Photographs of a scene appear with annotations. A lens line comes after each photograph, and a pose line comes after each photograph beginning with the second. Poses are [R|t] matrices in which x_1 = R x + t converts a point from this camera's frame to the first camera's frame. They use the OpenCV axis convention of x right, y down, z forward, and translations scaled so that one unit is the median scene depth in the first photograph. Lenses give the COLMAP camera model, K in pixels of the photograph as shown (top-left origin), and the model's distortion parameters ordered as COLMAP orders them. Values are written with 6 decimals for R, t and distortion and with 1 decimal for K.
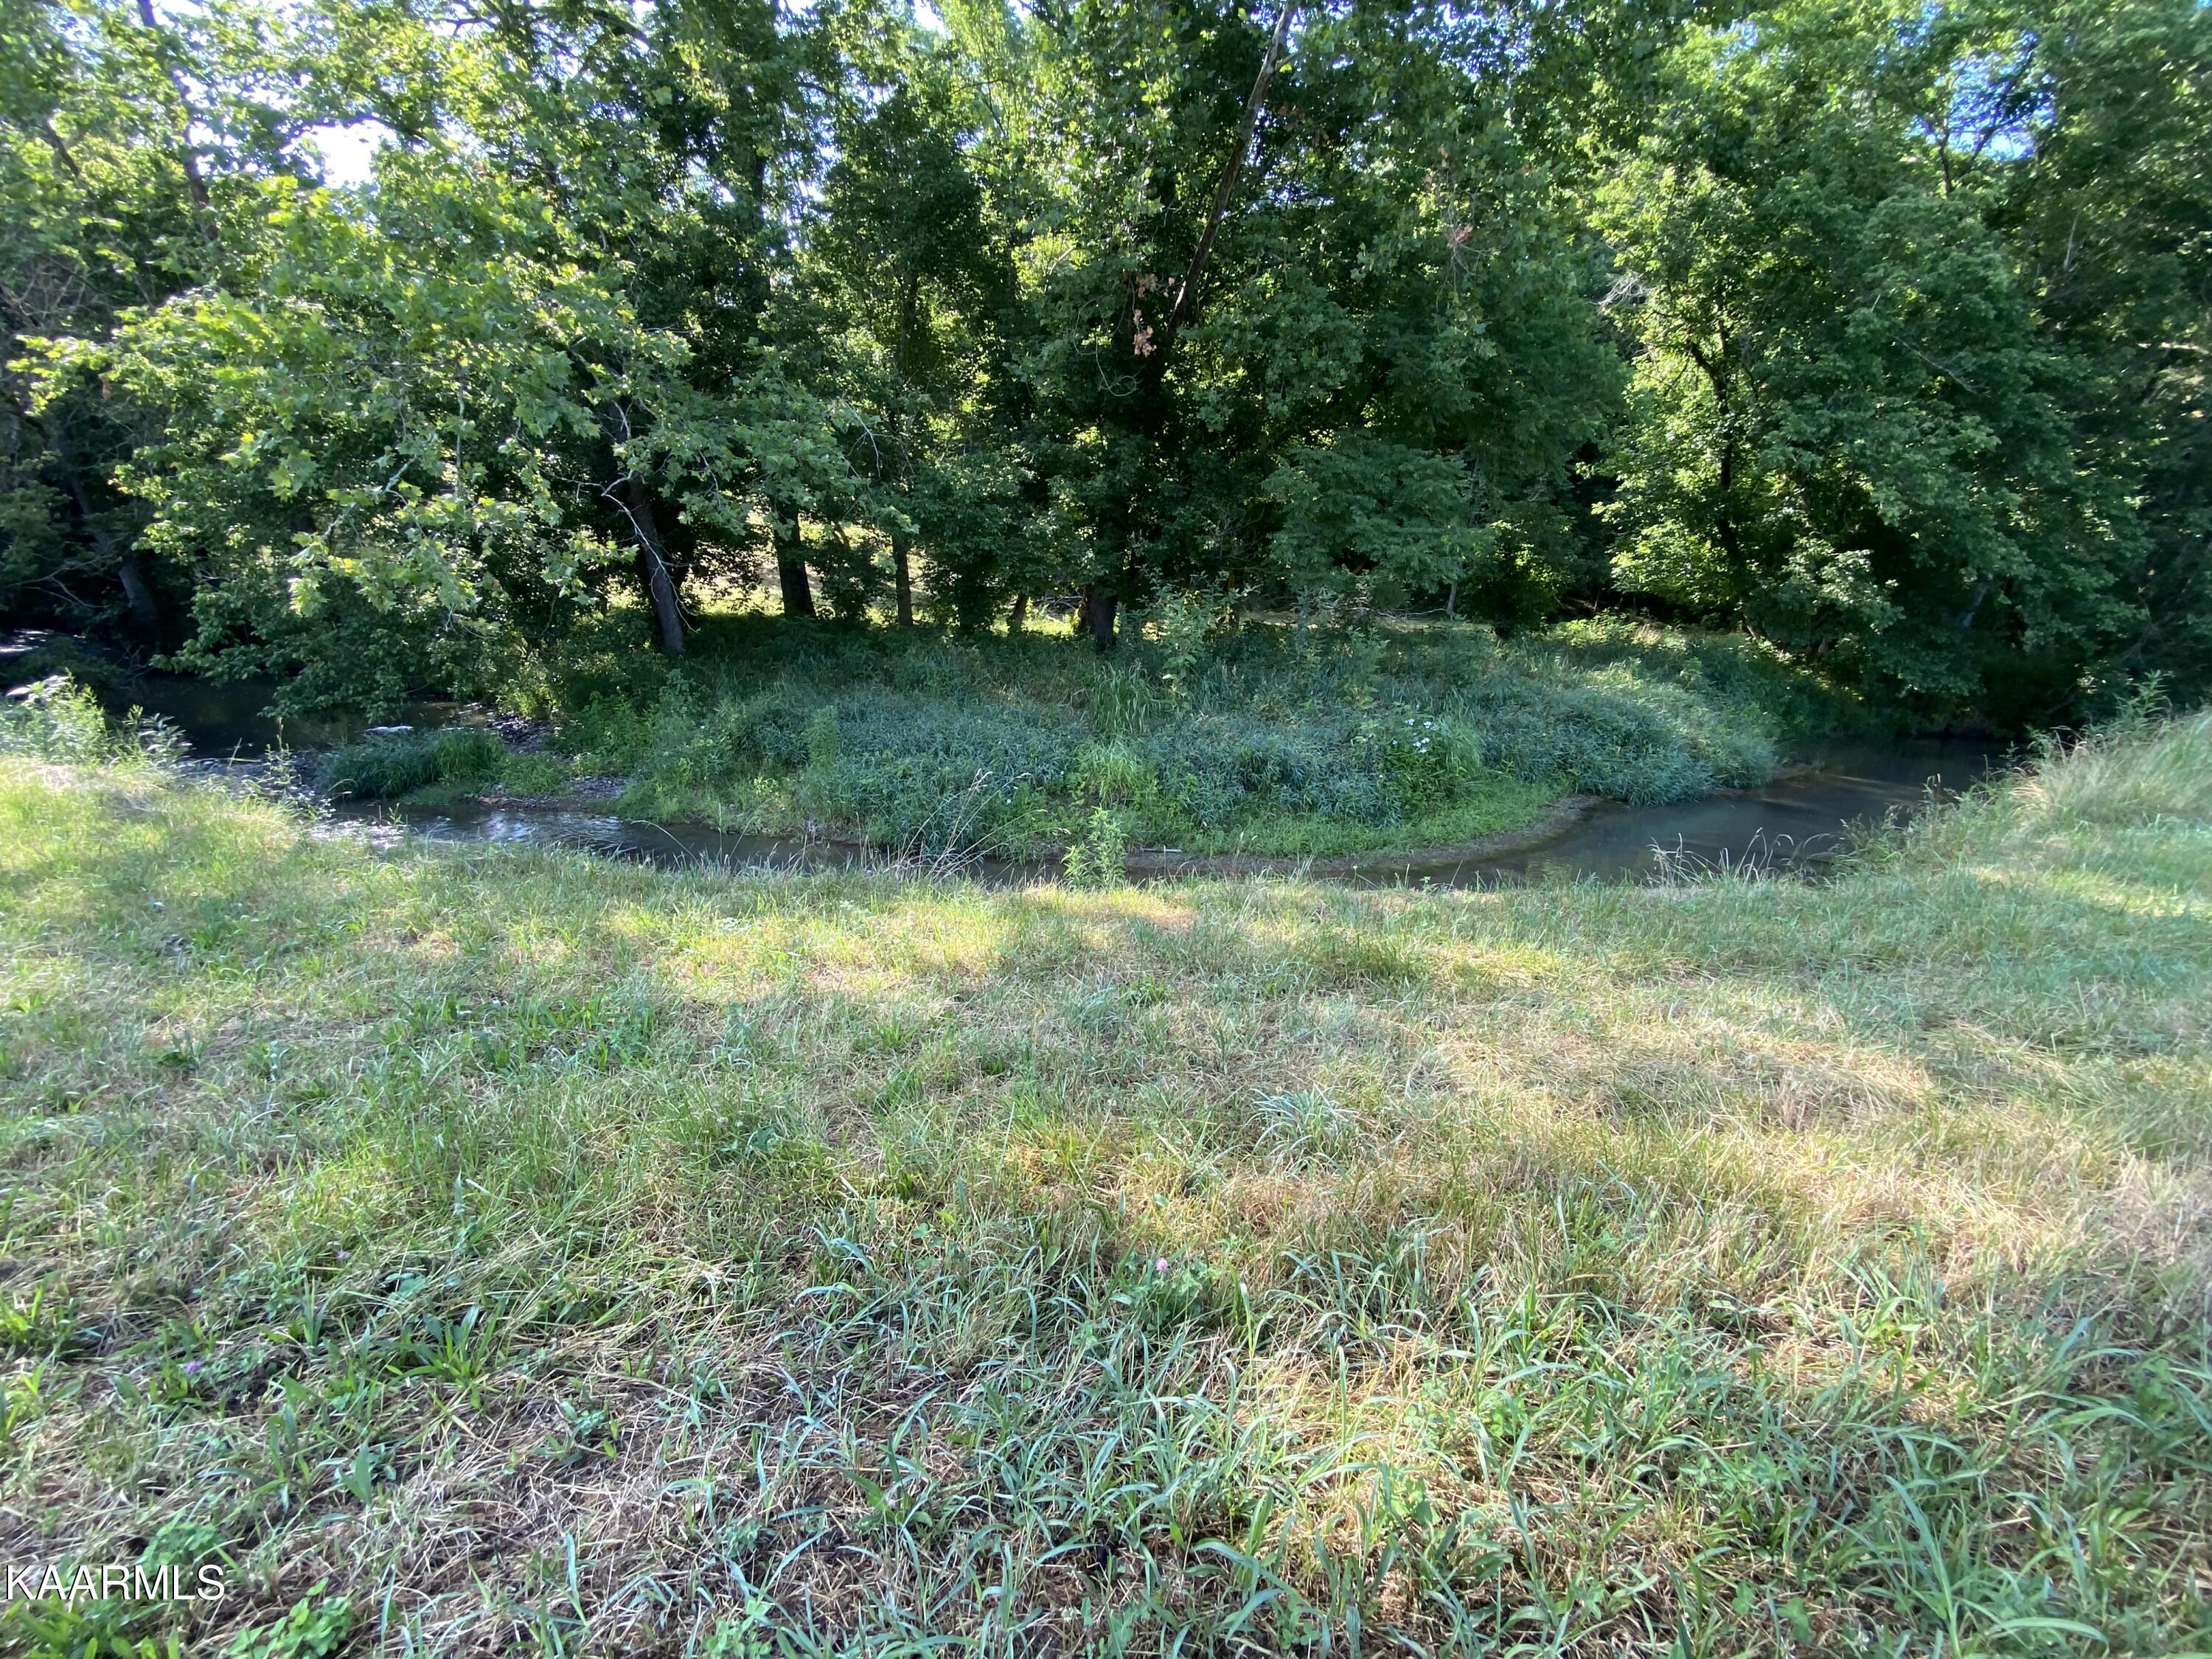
lens RADIAL K [[892.8, 0, 1106.0], [0, 892.8, 829.5], [0, 0, 1]] dist [0.000437, -0.012956]
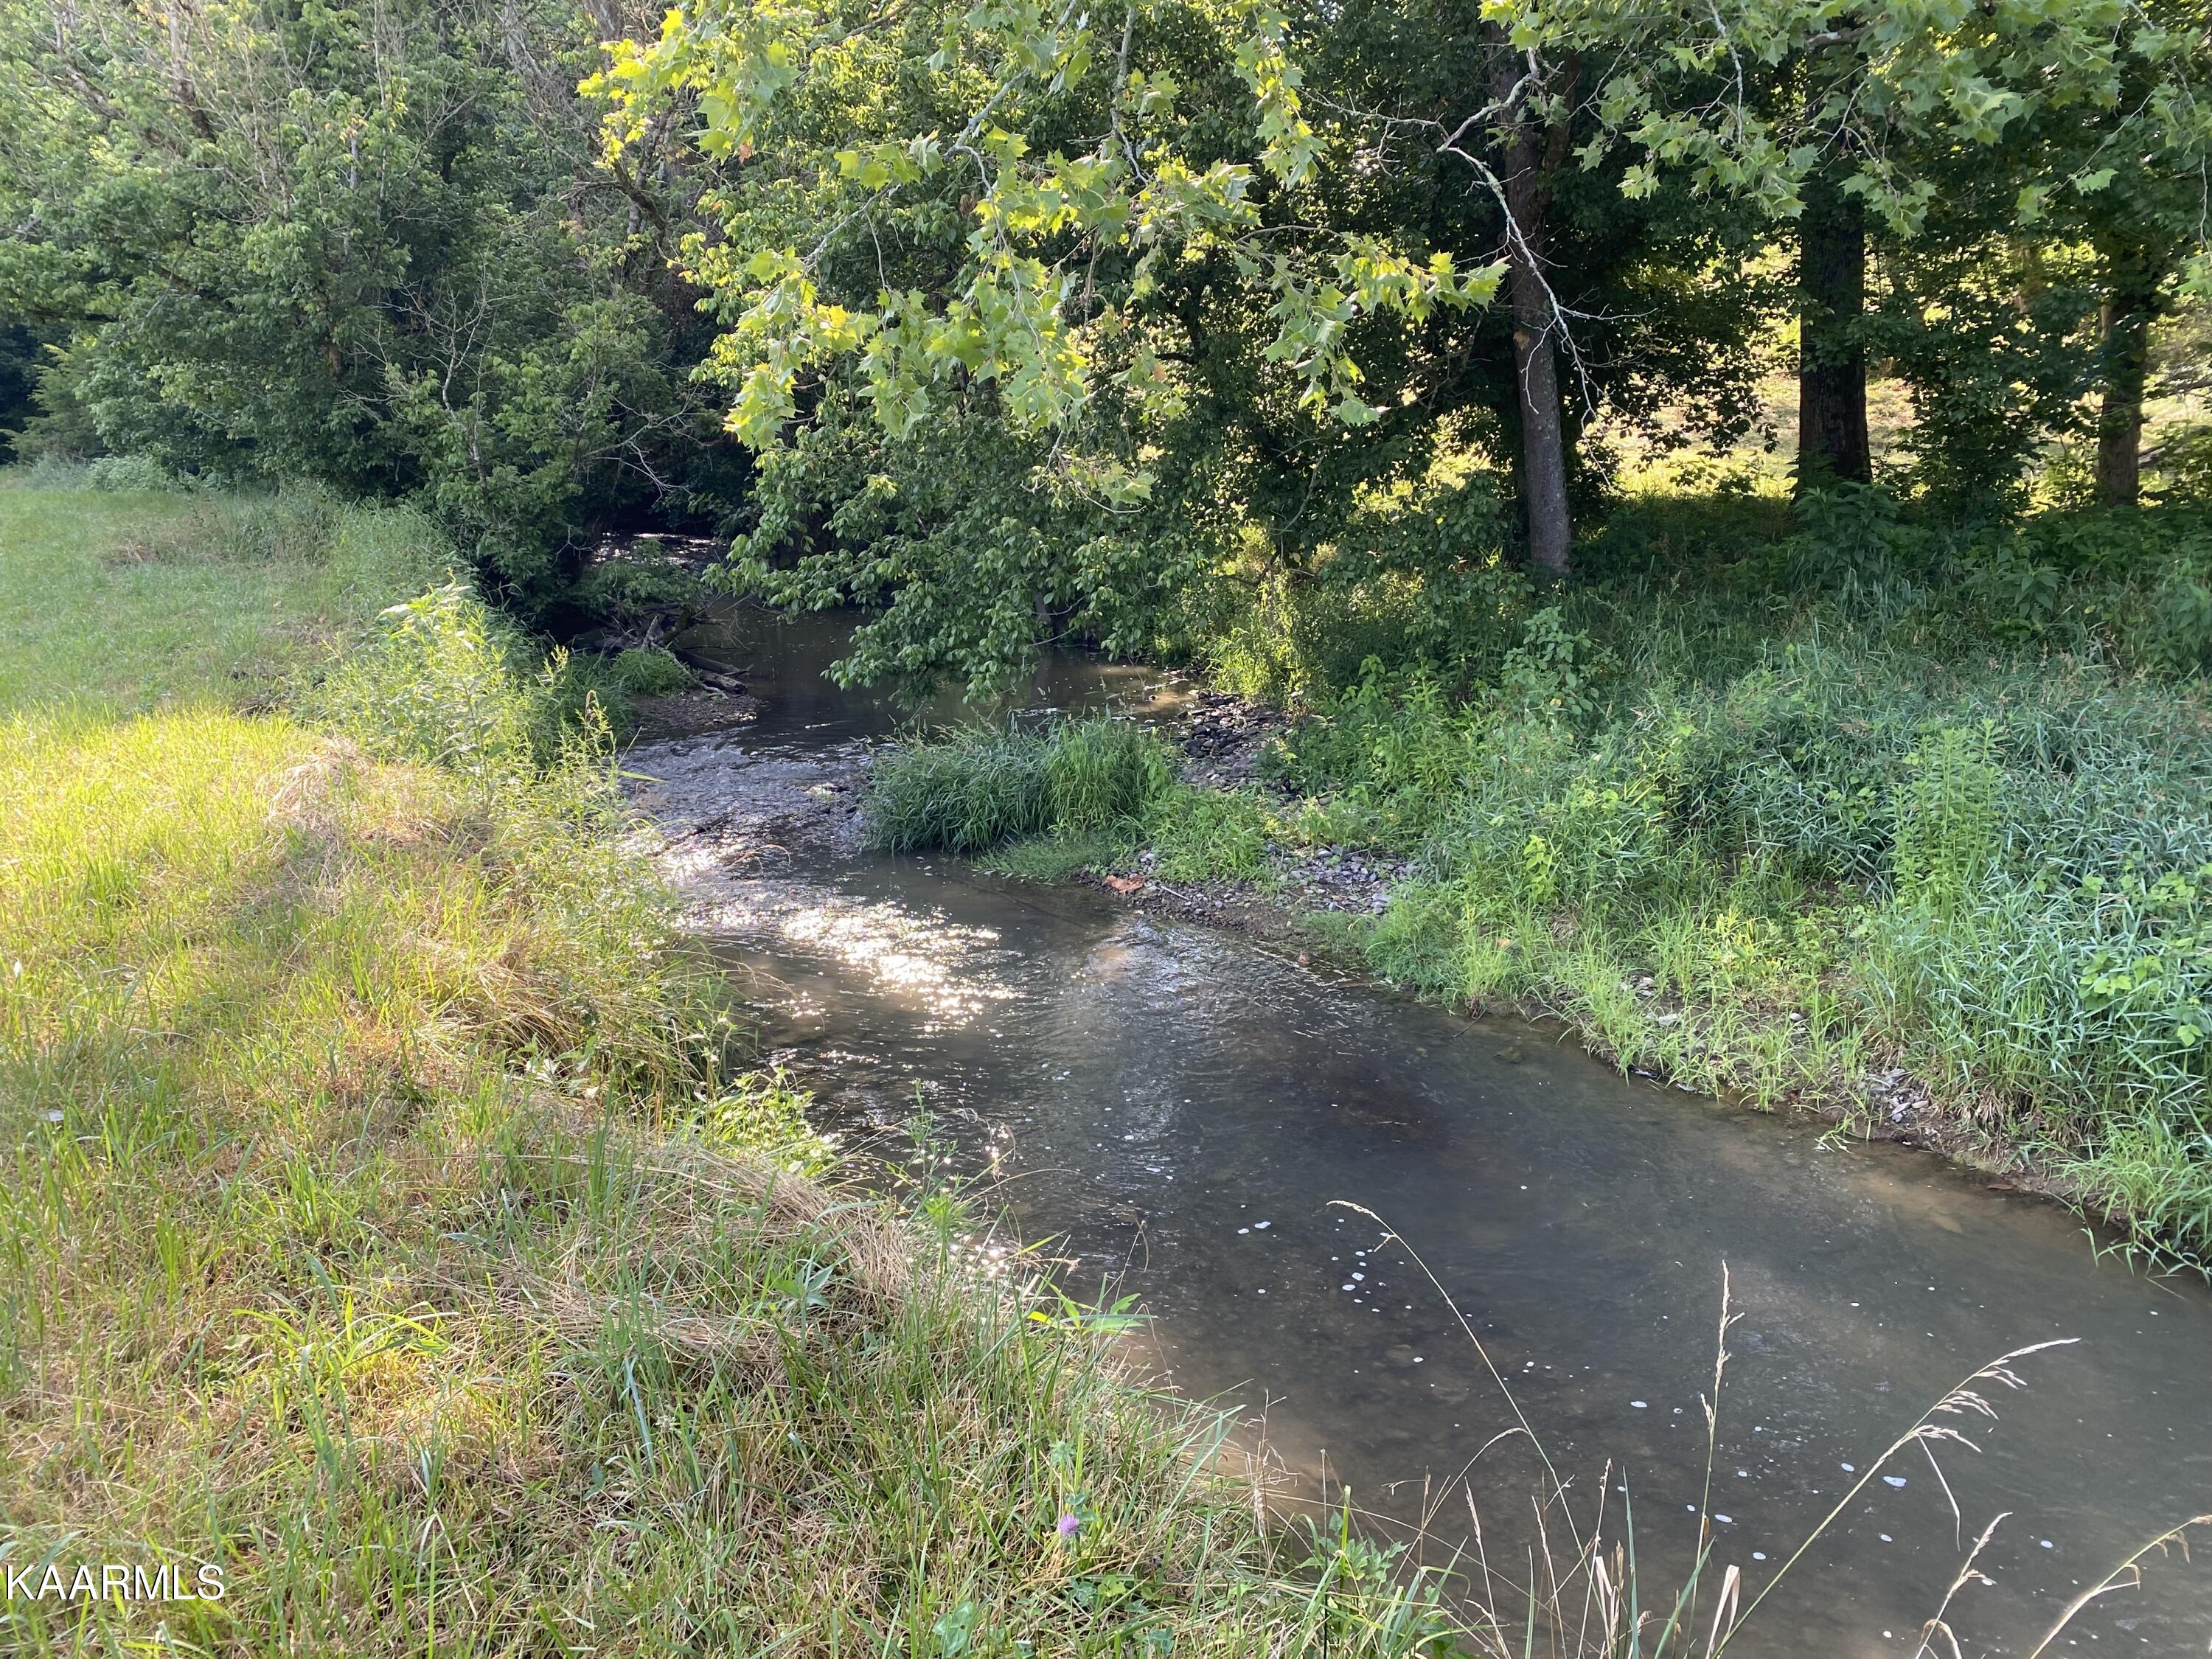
lens RADIAL K [[1667.2, 0, 1106.0], [0, 1667.2, 829.5], [0, 0, 1]] dist [0.059343, -0.000358]
pose [[0.769569, 0.097518, -0.631073, -0.147967], [-0.134400, 0.990869, -0.010779, -0.044755], [0.624259, 0.093111, 0.775648, 0.293992]]
